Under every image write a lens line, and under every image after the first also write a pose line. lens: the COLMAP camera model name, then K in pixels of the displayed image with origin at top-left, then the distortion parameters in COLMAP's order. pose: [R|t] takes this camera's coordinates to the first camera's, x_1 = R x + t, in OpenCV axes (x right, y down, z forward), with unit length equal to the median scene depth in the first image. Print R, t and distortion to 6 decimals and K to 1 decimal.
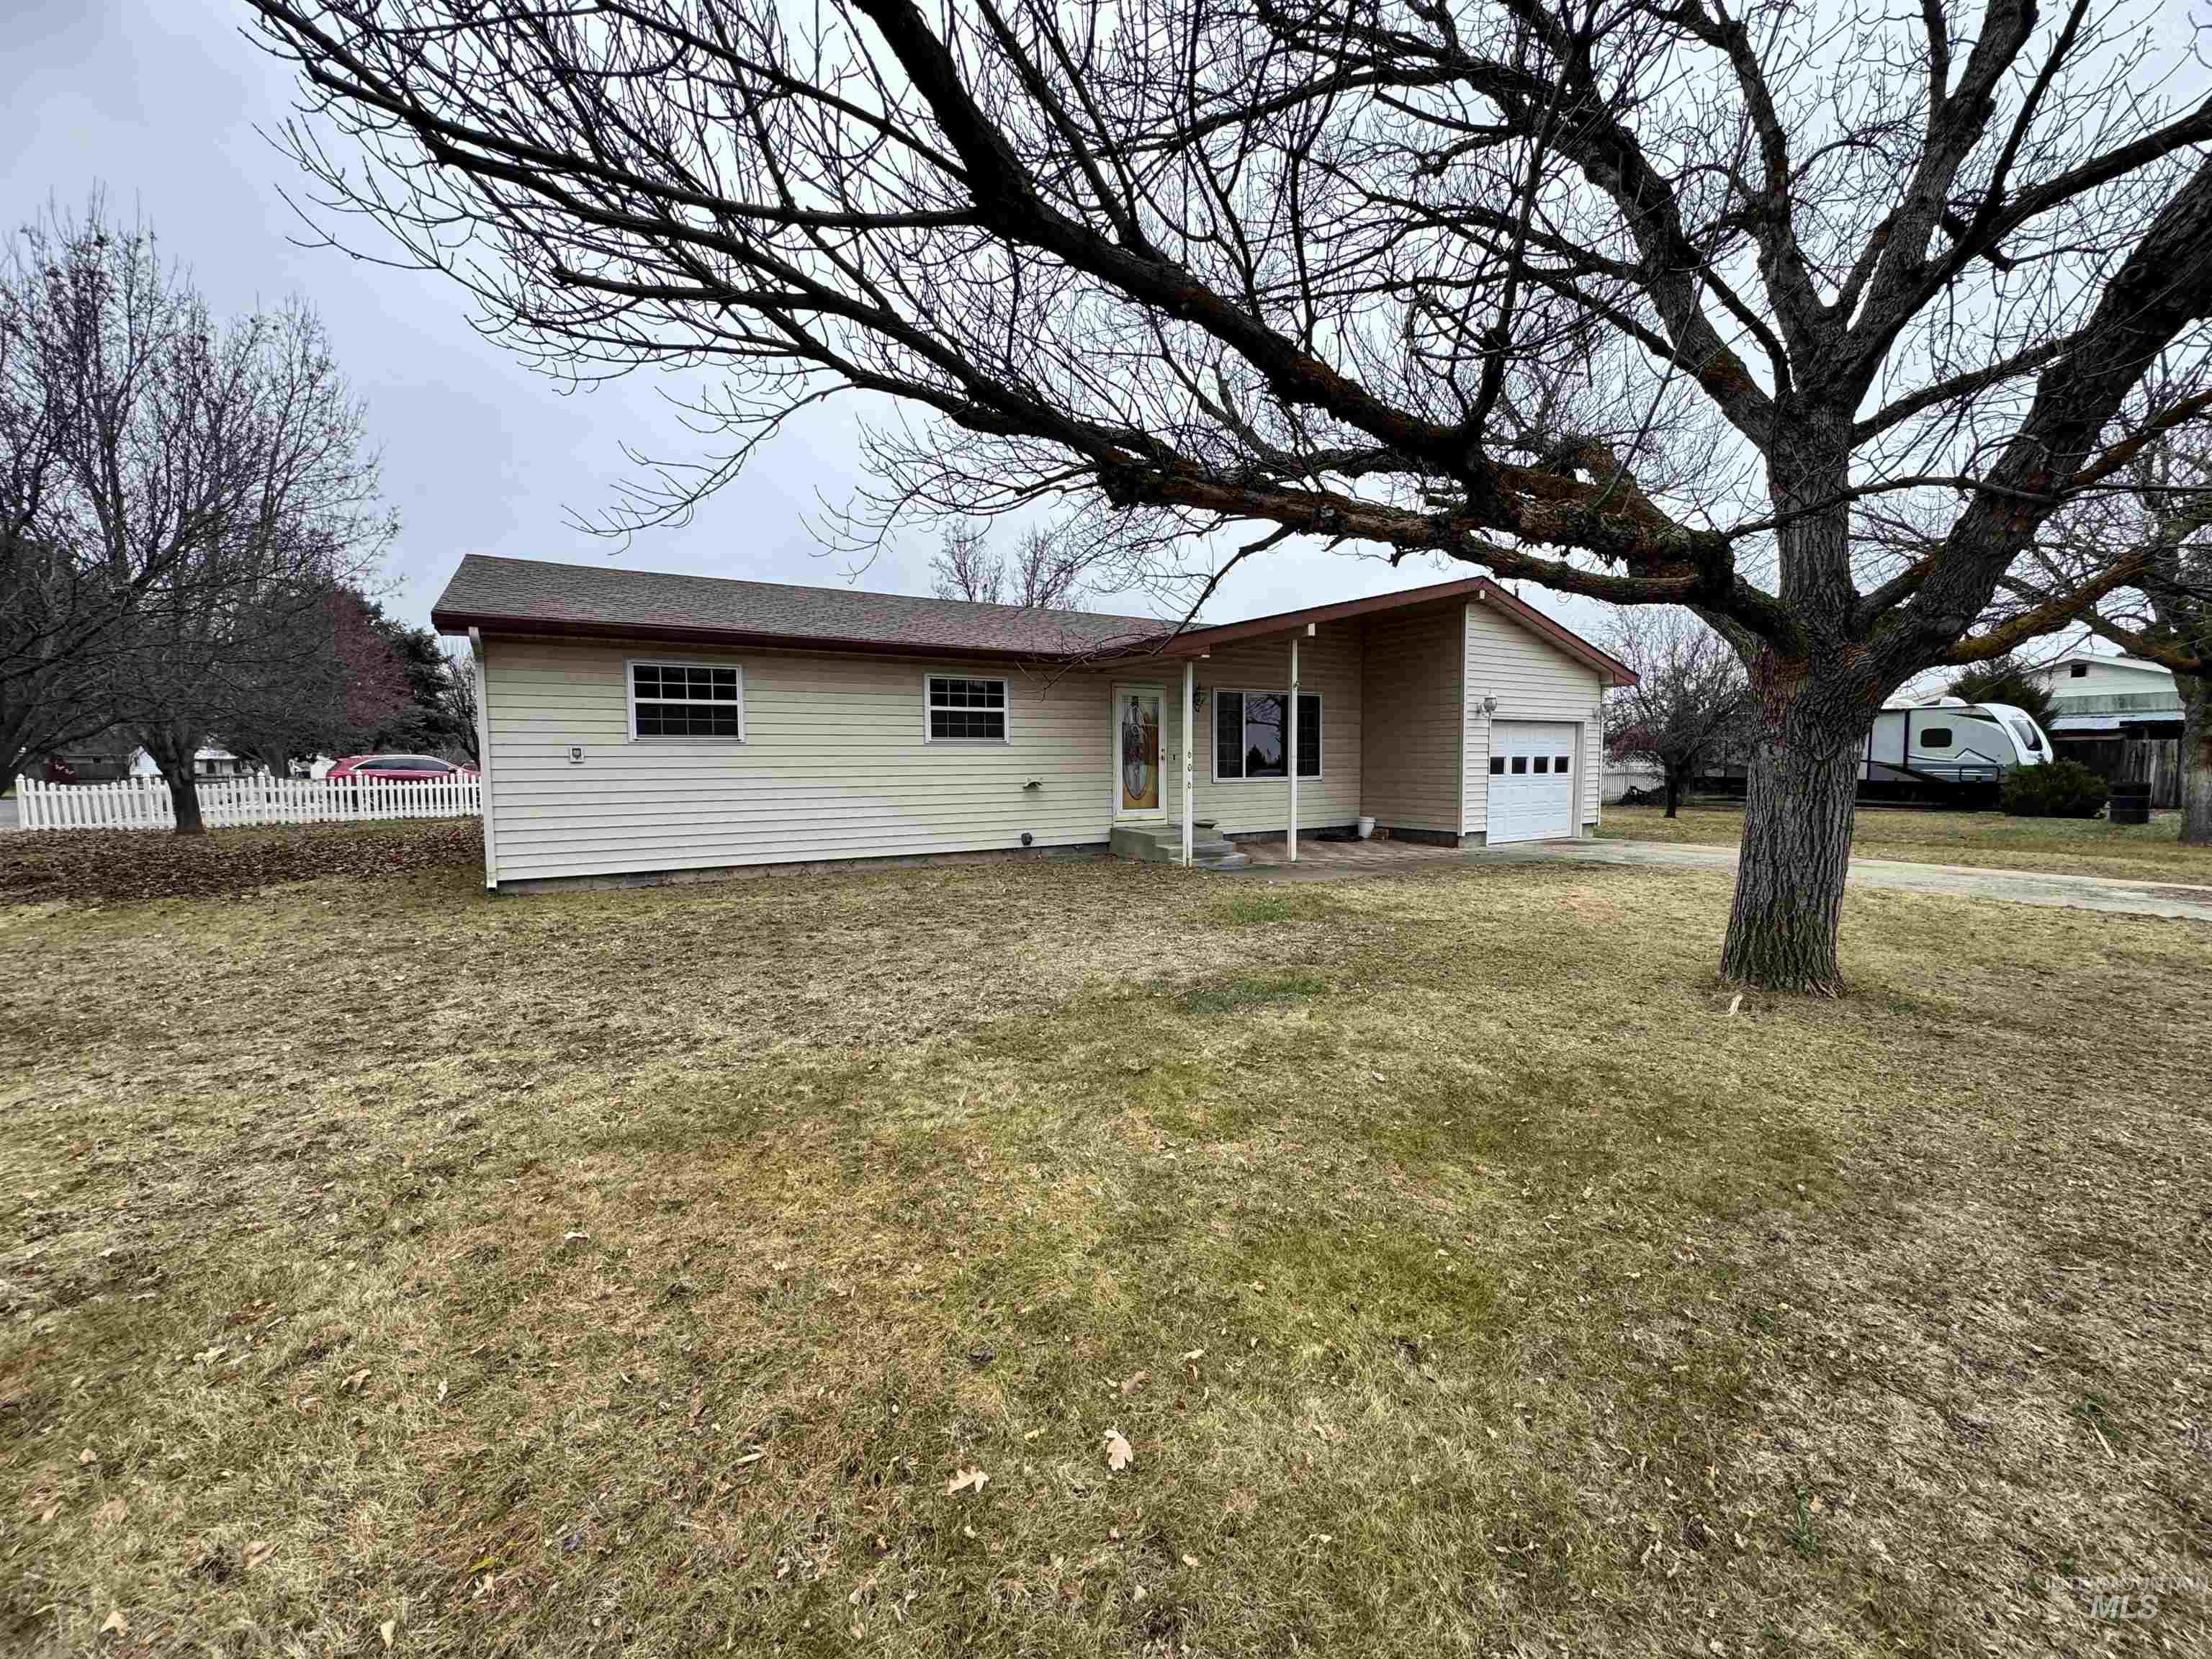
lens RADIAL K [[897.9, 0, 1106.0], [0, 897.9, 829.5], [0, 0, 1]] dist [-0.005641, -0.000281]
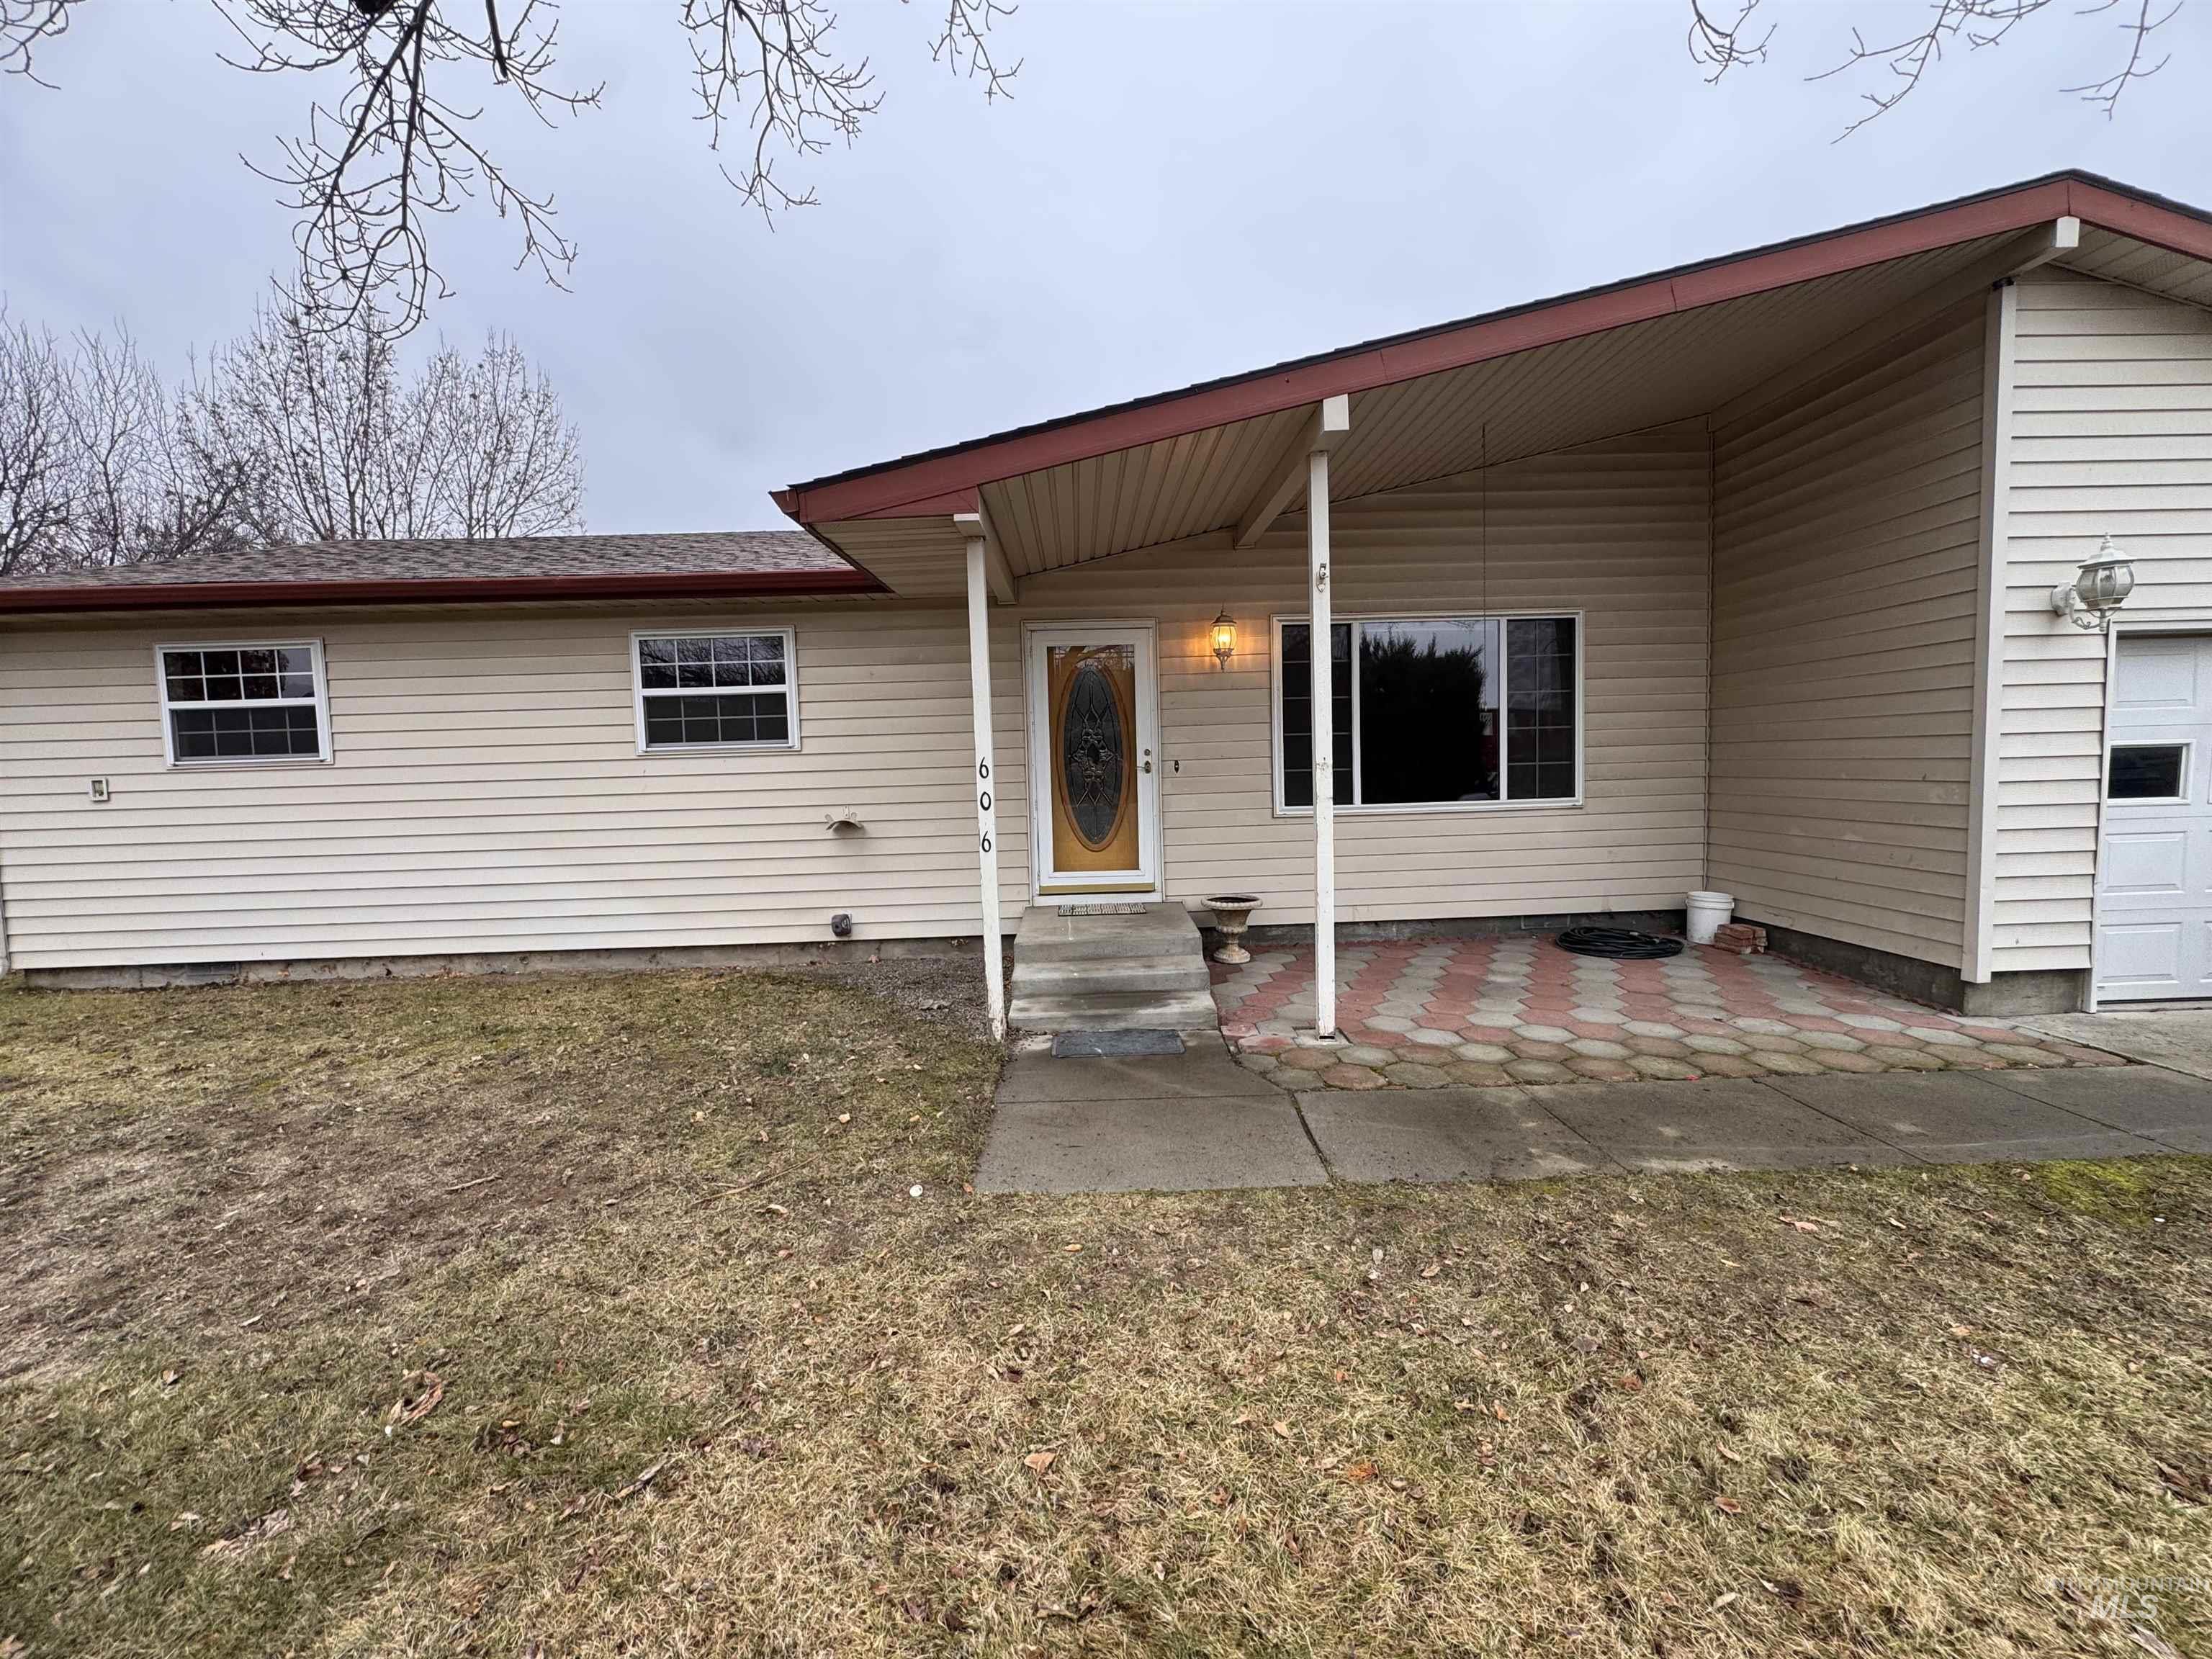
lens RADIAL K [[897.9, 0, 1106.0], [0, 897.9, 829.5], [0, 0, 1]] dist [-0.005641, -0.000281]
pose [[0.865144, 0.020289, -0.501113, 0.326041], [-0.015463, 0.999785, 0.013784, -0.058831], [0.501286, -0.004177, 0.865272, 0.630574]]
